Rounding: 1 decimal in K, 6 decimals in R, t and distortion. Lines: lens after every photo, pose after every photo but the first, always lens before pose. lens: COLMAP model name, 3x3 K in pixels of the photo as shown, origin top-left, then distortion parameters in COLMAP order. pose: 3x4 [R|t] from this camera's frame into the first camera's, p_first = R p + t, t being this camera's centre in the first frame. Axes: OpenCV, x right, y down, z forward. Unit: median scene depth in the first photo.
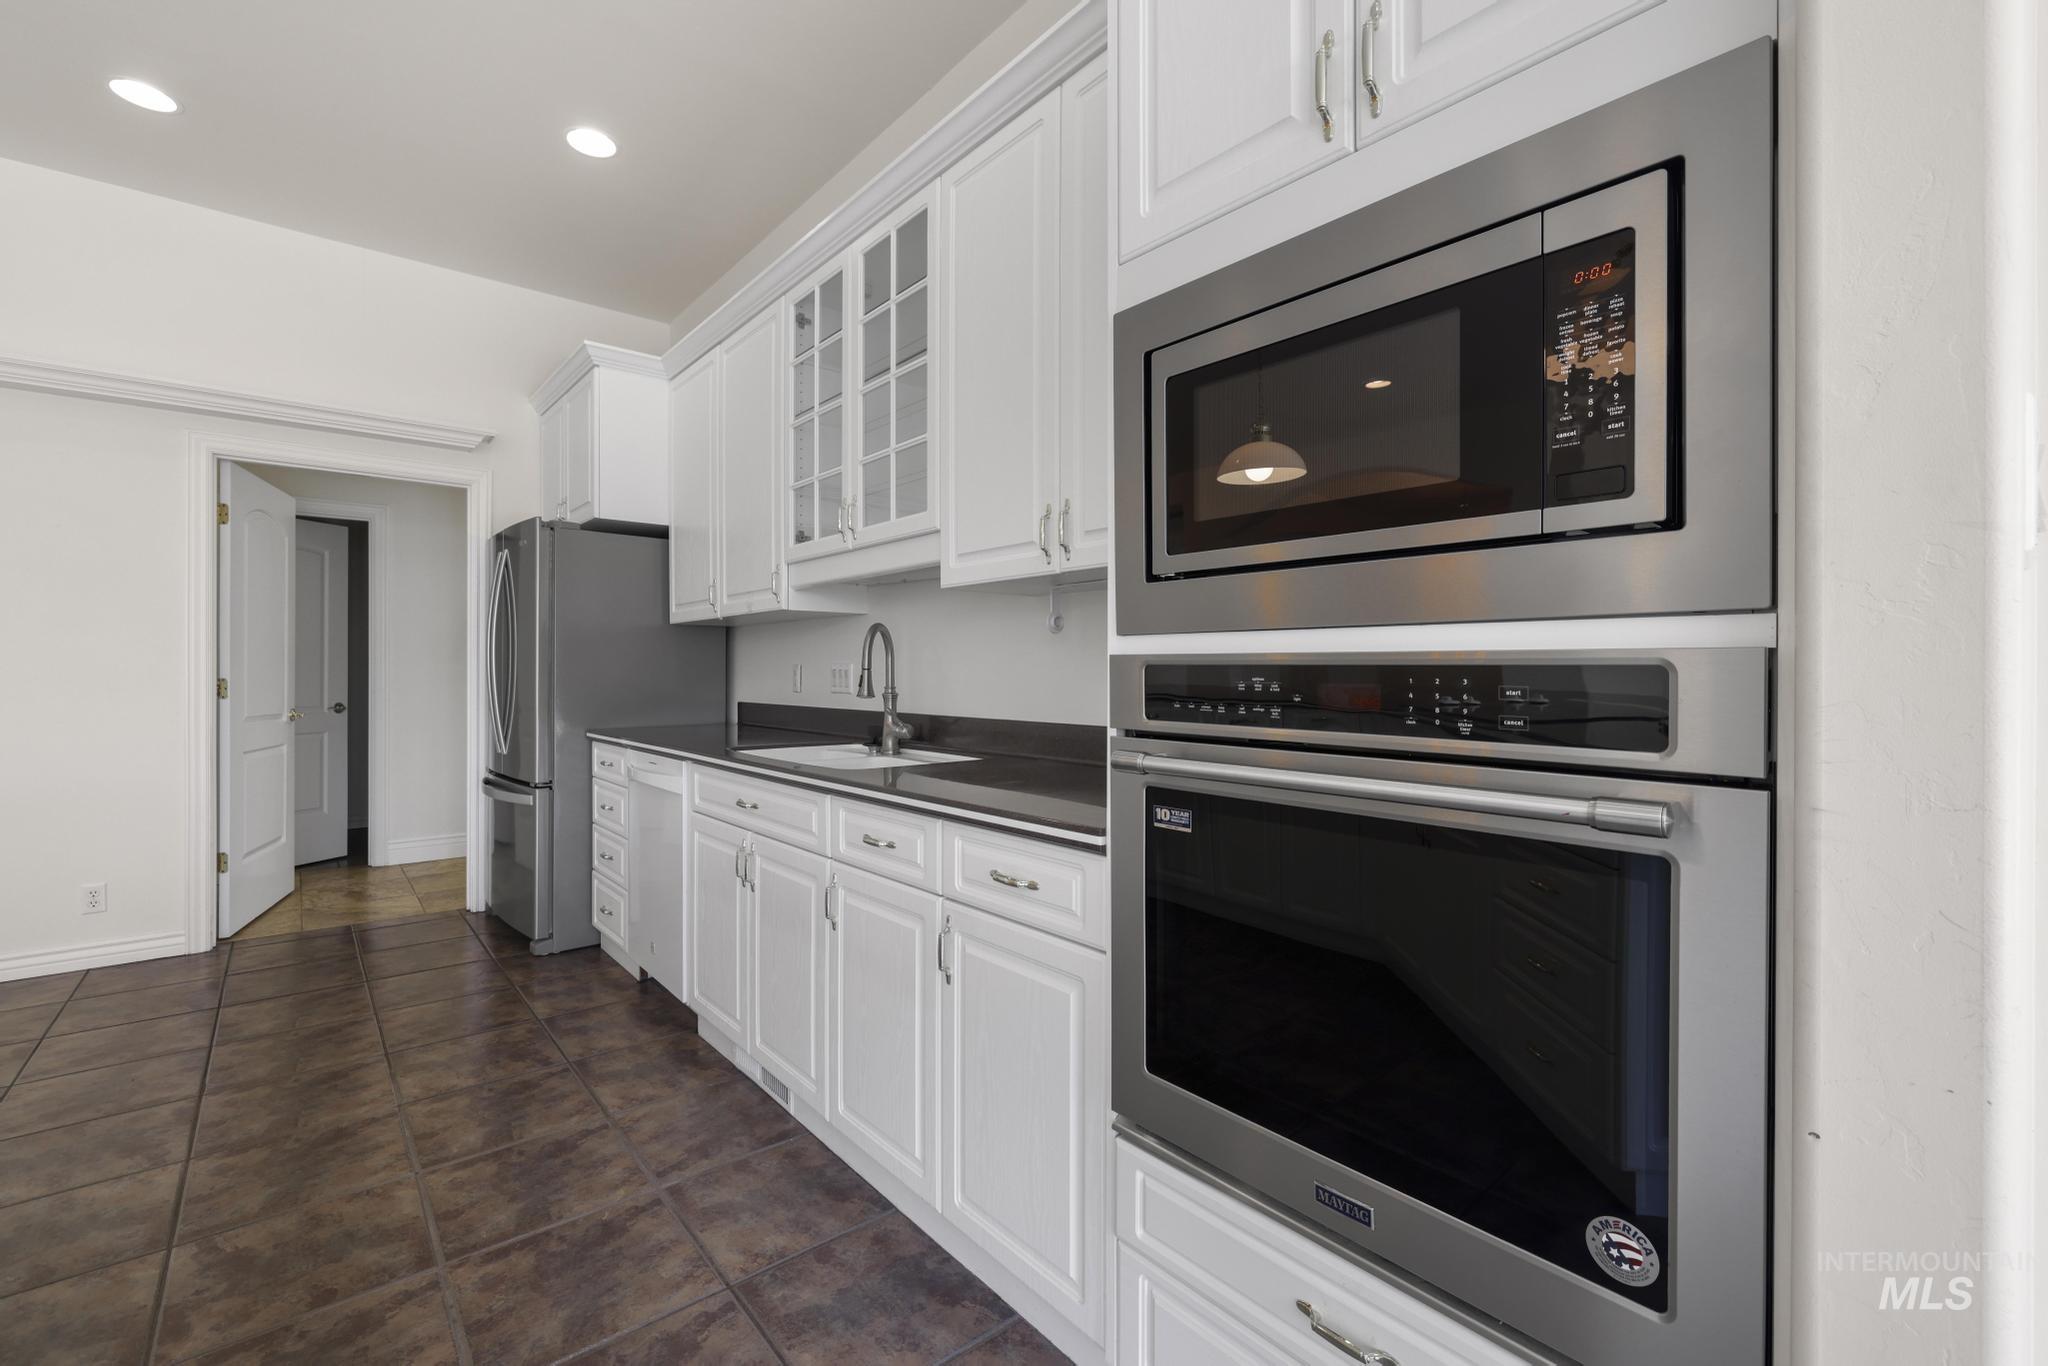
lens RADIAL K [[868.4, 0, 1023.5], [0, 868.4, 674.4], [0, 0, 1]] dist [-0.000613, -0.000044]
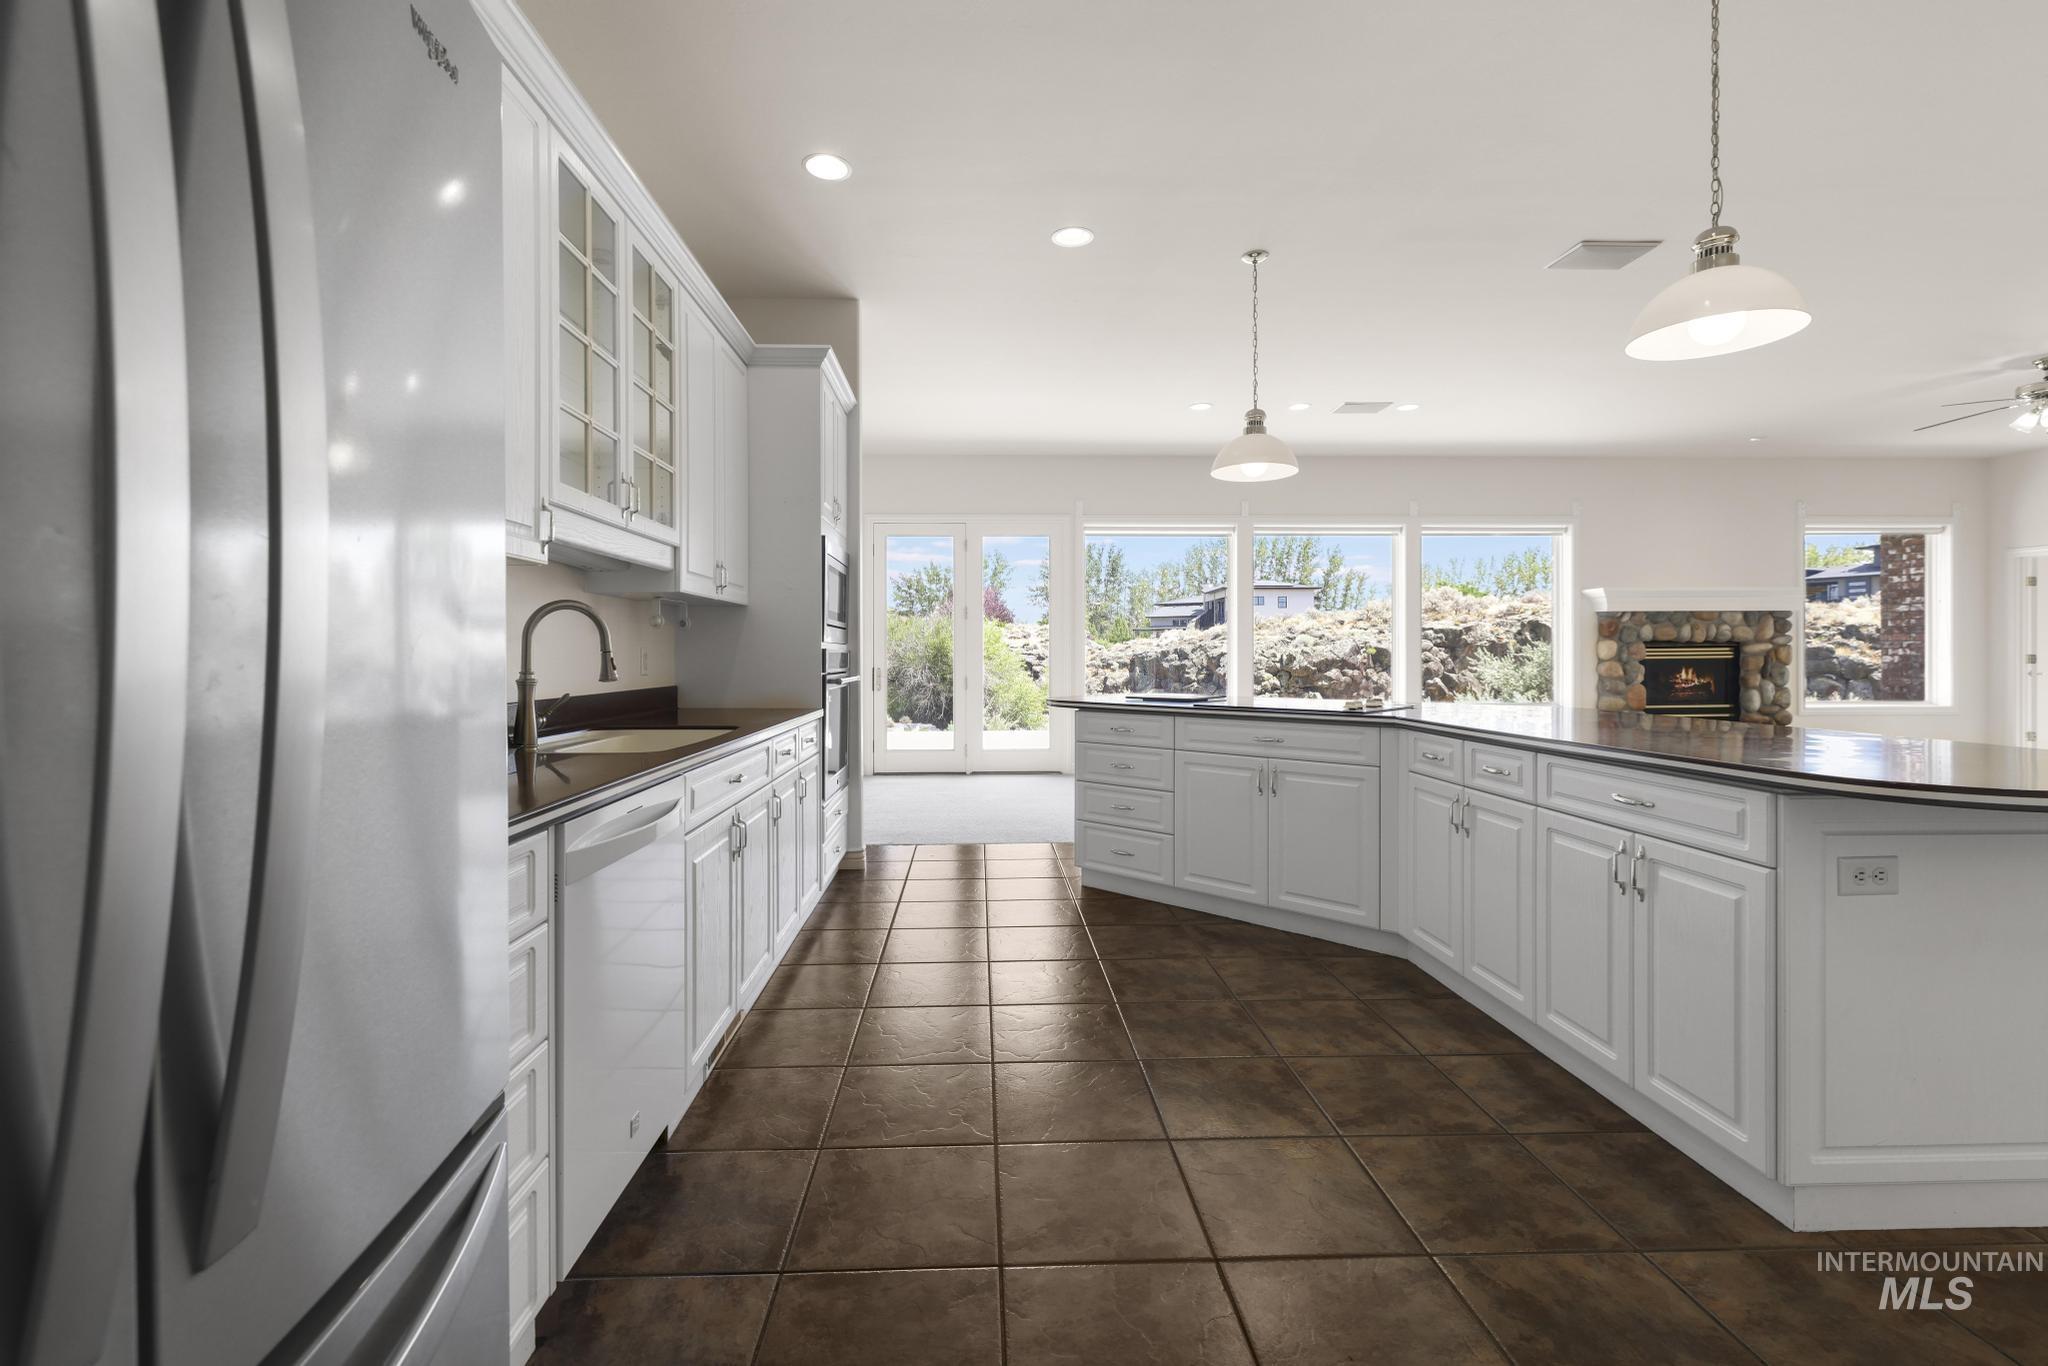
lens RADIAL K [[868.4, 0, 1021.9], [0, 868.4, 662.9], [0, 0, 1]] dist [-0.000613, -0.000044]
pose [[-0.797940, -0.012822, 0.602601, -1.241206], [-0.003513, 0.999856, 0.016623, -0.005306], [-0.602727, 0.011147, -0.797870, 1.654598]]
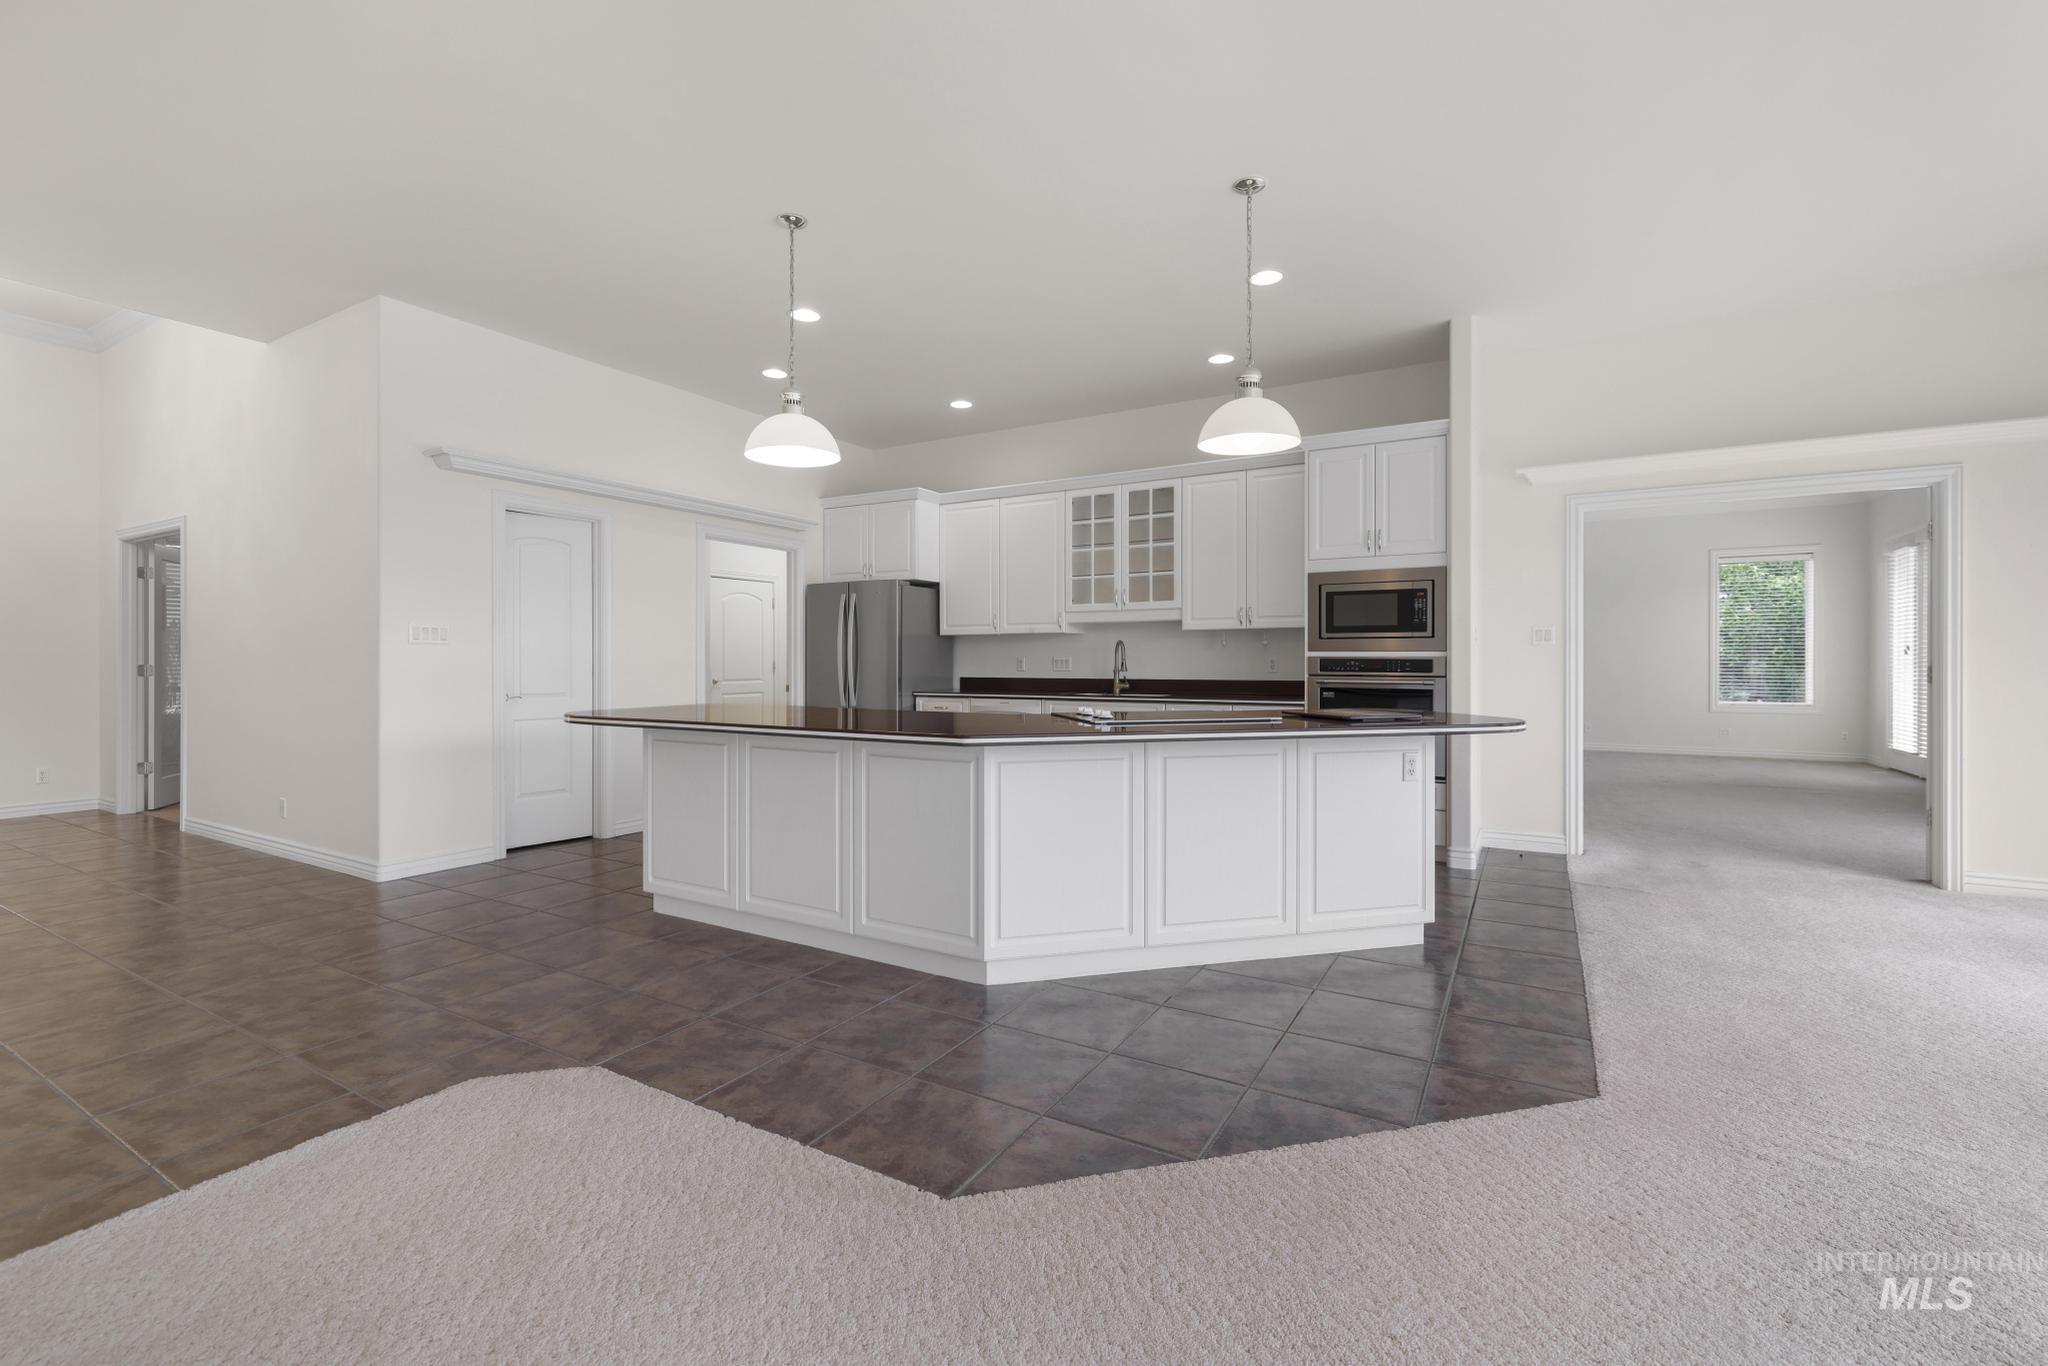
lens RADIAL K [[868.4, 0, 1022.9], [0, 868.4, 661.0], [0, 0, 1]] dist [-0.000613, -0.000044]
pose [[0.944163, 0.002988, 0.329466, -1.439592], [-0.000802, 0.999977, -0.006771, 0.016224], [-0.329479, 0.006129, 0.944143, -1.382165]]
